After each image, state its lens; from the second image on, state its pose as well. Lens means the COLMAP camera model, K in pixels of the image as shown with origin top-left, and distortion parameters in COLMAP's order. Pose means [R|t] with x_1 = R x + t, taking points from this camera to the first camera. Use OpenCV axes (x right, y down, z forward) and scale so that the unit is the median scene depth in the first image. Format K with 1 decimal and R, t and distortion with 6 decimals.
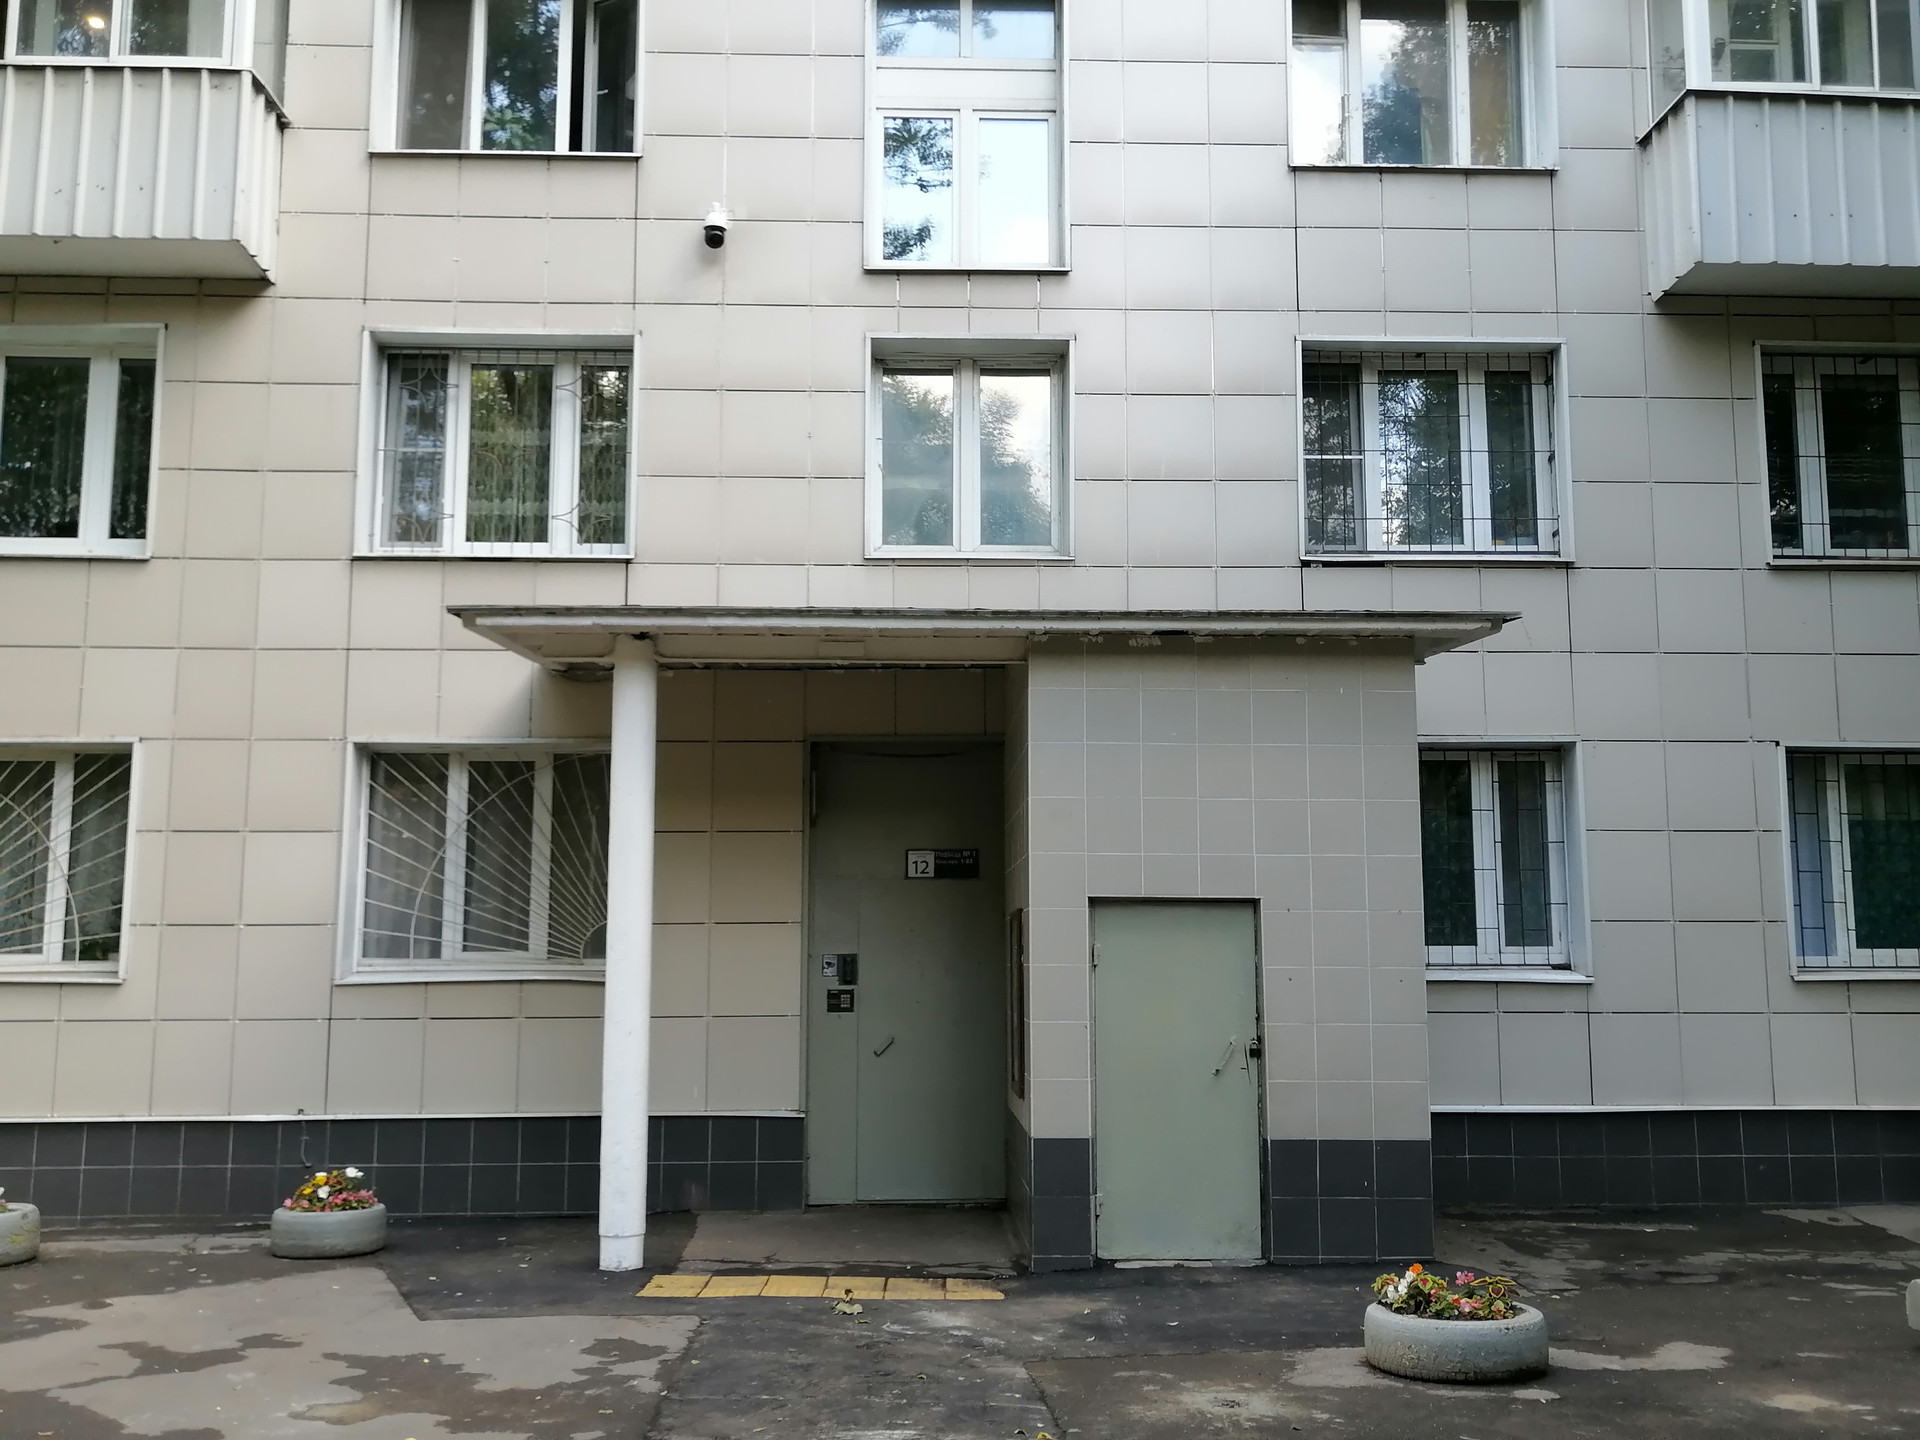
lens RADIAL K [[1826.7, 0, 960.0], [0, 1826.7, 720.0], [0, 0, 1]] dist [0.077440, -0.067548]
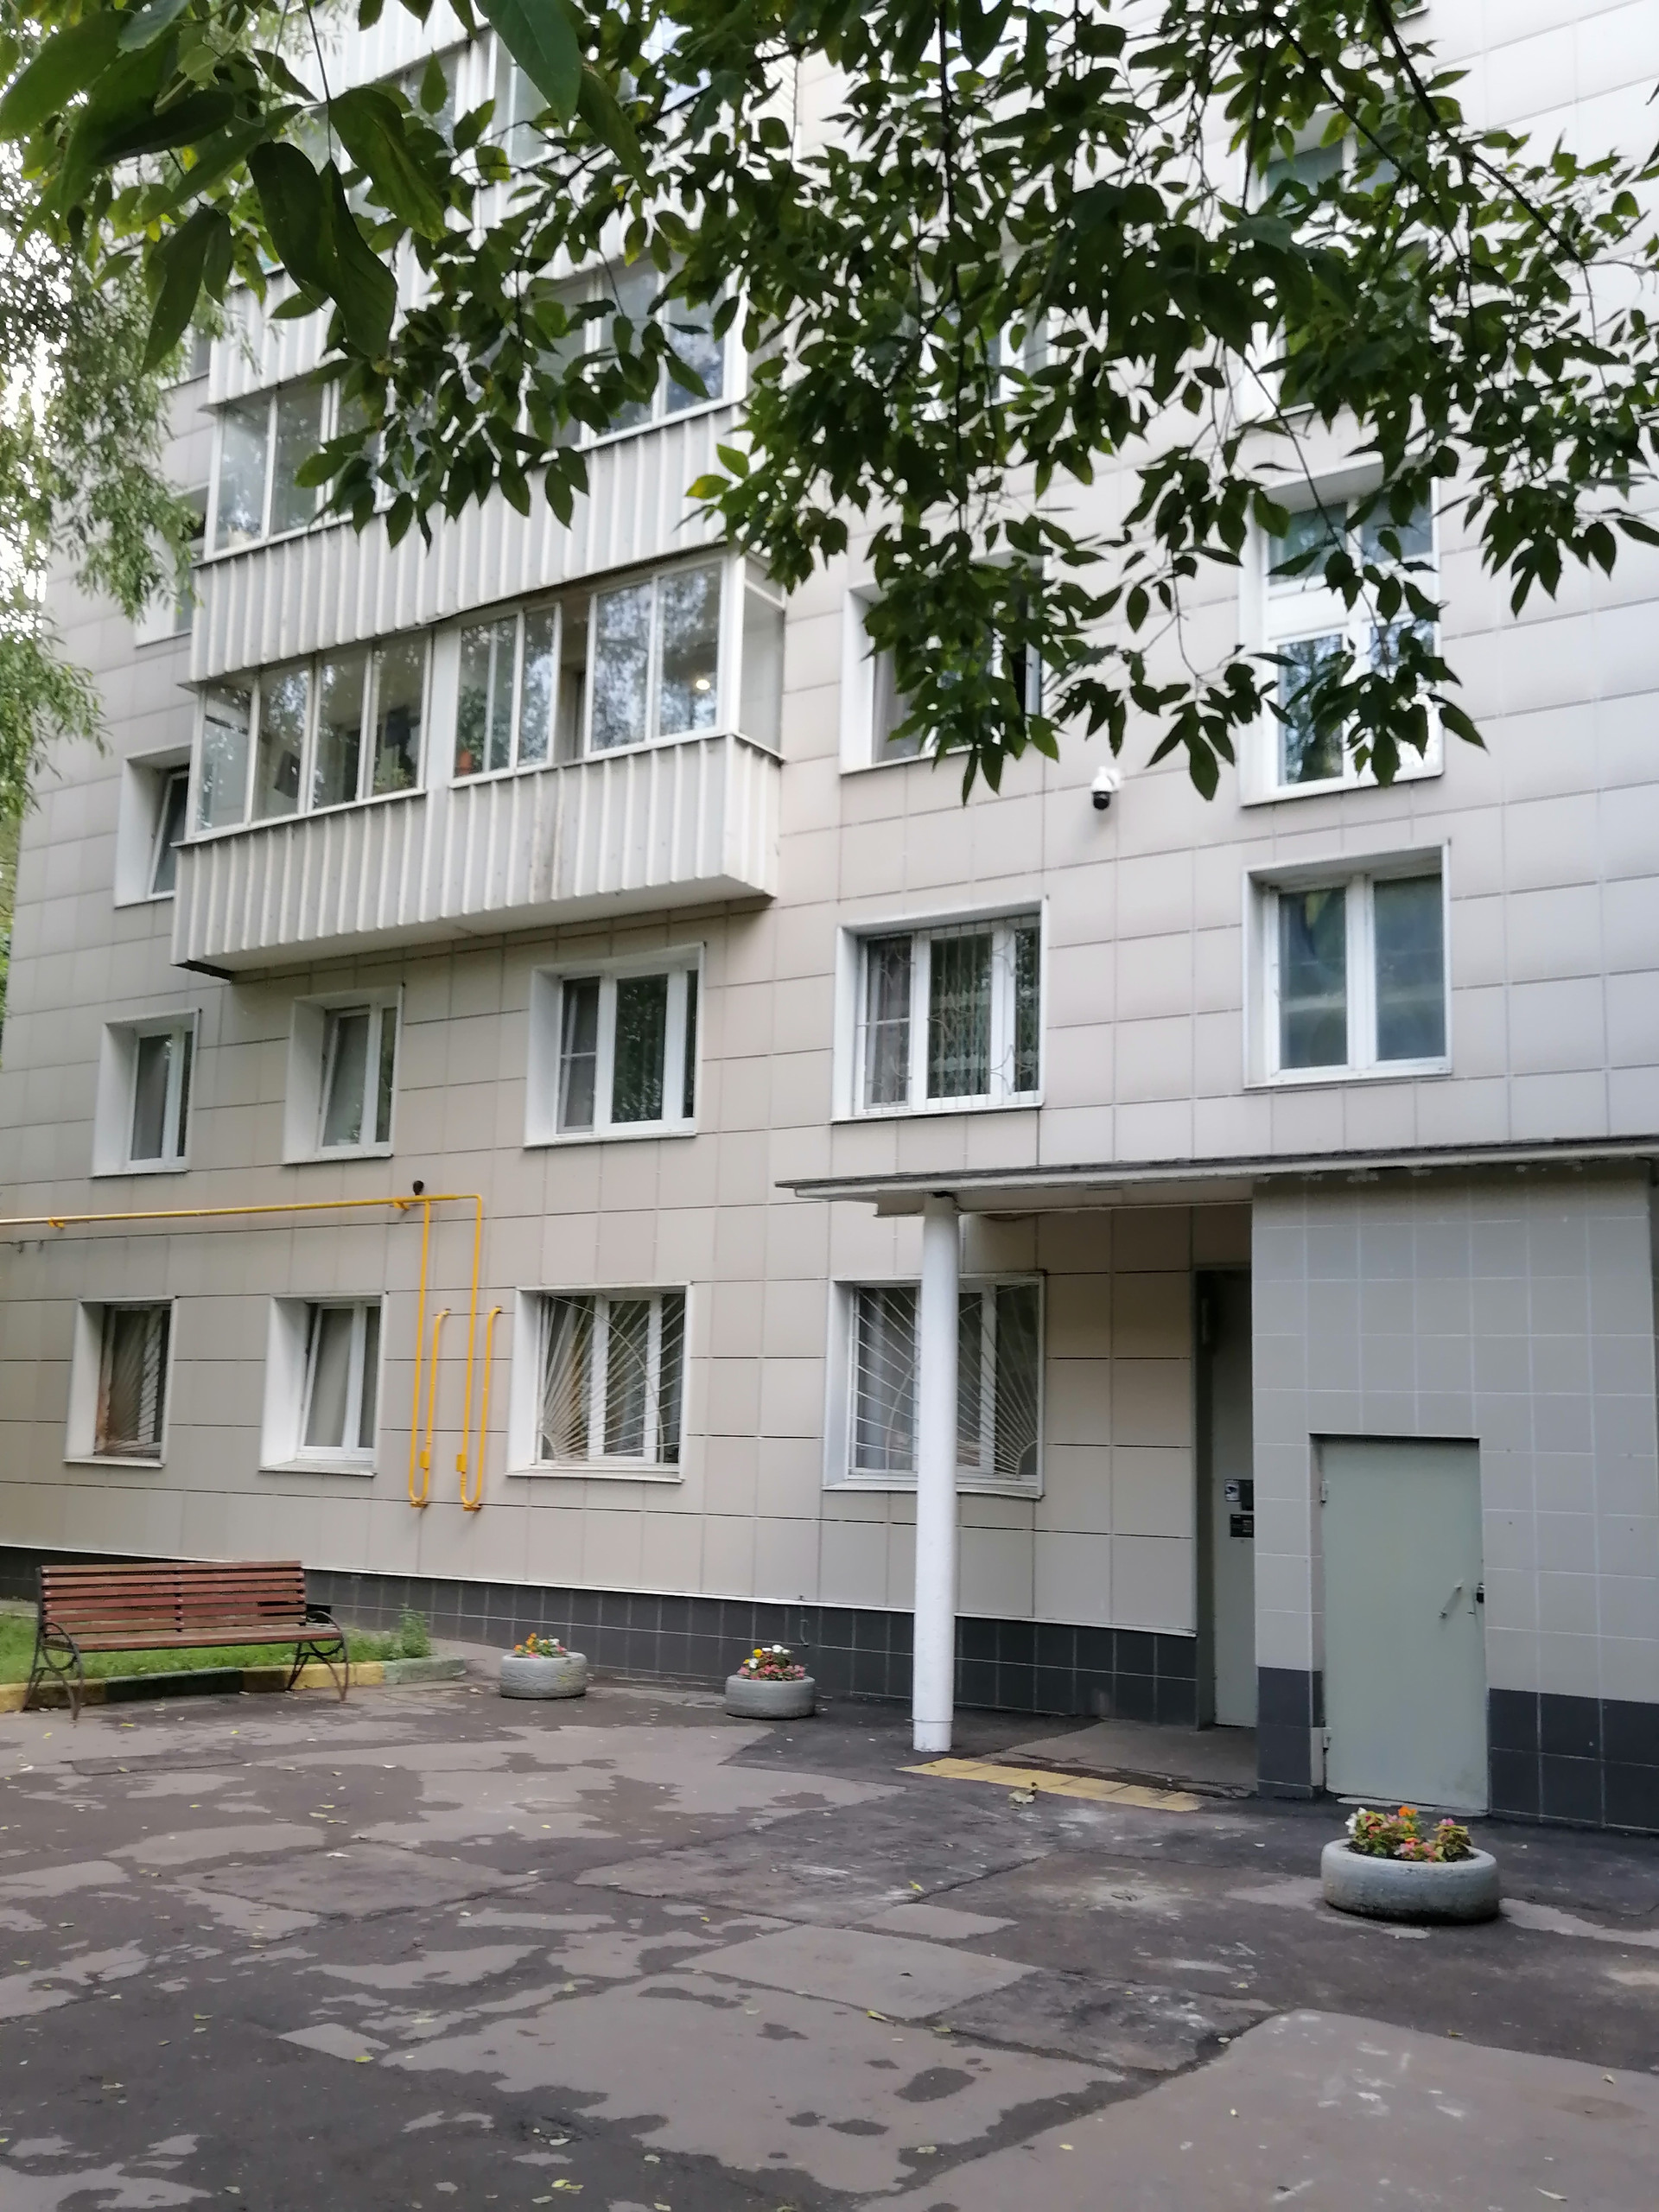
lens RADIAL K [[2104.6, 0, 829.5], [0, 2104.6, 1106.0], [0, 0, 1]] dist [0.077440, -0.067548]
pose [[0.823344, -0.069258, -0.563301, 0.430898], [0.048637, 0.997485, -0.051551, -0.030394], [0.565455, 0.015047, 0.824642, -0.105234]]
